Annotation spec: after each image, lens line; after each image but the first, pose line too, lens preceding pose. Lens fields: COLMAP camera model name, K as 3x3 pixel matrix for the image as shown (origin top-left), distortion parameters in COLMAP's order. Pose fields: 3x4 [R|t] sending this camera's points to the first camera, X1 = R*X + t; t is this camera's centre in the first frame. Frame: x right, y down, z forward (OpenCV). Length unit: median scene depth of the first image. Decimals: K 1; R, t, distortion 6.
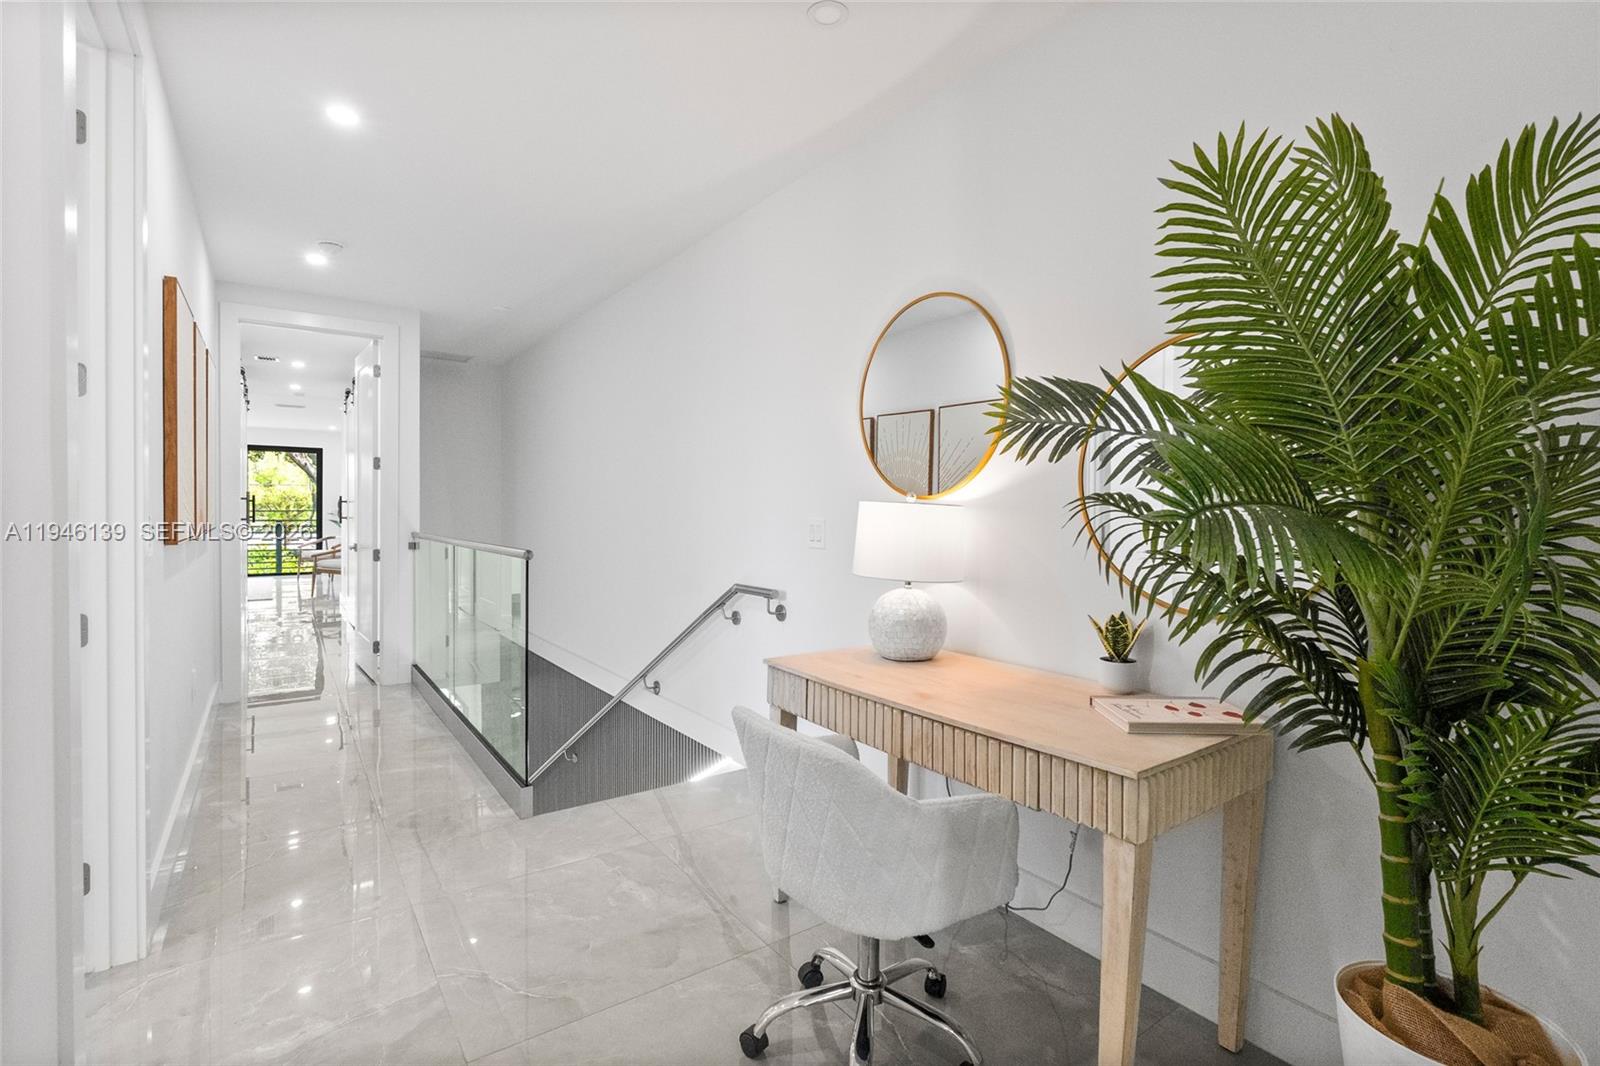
lens RADIAL K [[735.9, 0, 800.0], [0, 735.9, 533.0], [0, 0, 1]] dist [-0.002903, -0.000320]
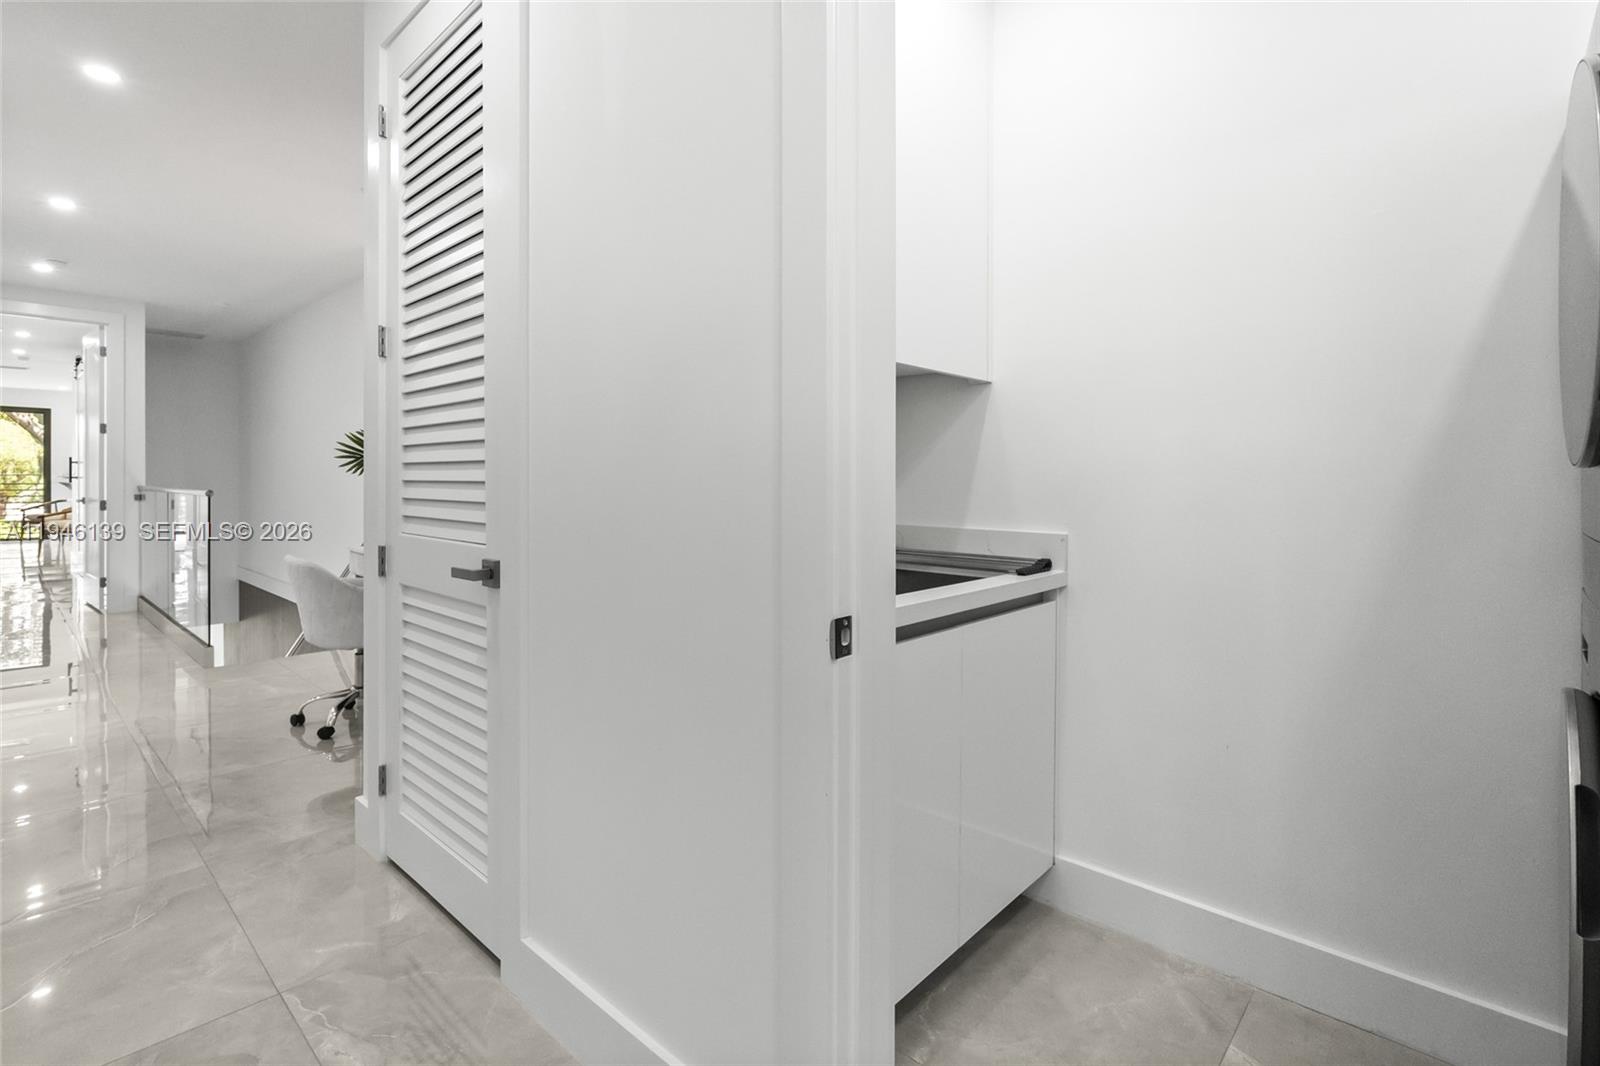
lens RADIAL K [[754.6, 0, 798.1], [0, 754.6, 493.6], [0, 0, 1]] dist [-0.005622, 0.000817]
pose [[0.978868, -0.009308, 0.204281, 0.188657], [0.010464, 0.999935, -0.004581, 0.019346], [-0.204225, 0.006621, 0.978902, -0.286735]]
